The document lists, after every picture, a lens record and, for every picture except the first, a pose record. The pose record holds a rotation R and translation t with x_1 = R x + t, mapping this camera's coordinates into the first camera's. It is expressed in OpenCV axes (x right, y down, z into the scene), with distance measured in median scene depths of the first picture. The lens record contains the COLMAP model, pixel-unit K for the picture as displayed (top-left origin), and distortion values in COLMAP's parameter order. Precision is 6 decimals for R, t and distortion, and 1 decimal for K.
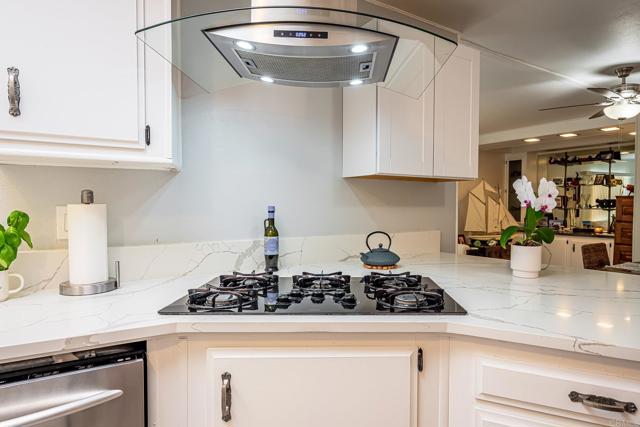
lens RADIAL K [[397.6, 0, 351.8], [0, 397.6, 214.8], [0, 0, 1]] dist [-0.003600, -0.001124]
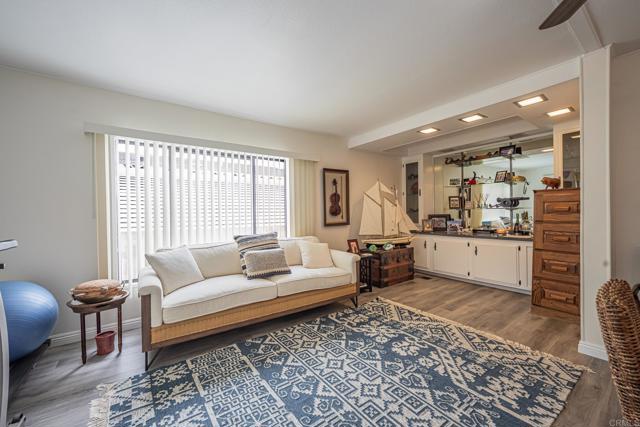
lens RADIAL K [[256.3, 0, 318.3], [0, 256.3, 215.4], [0, 0, 1]] dist [-0.003446, 0.000896]
pose [[0.999543, -0.021060, 0.021692, 0.173838], [0.021417, 0.999637, -0.016330, 0.002585], [-0.021340, 0.016787, 0.999631, 0.395222]]
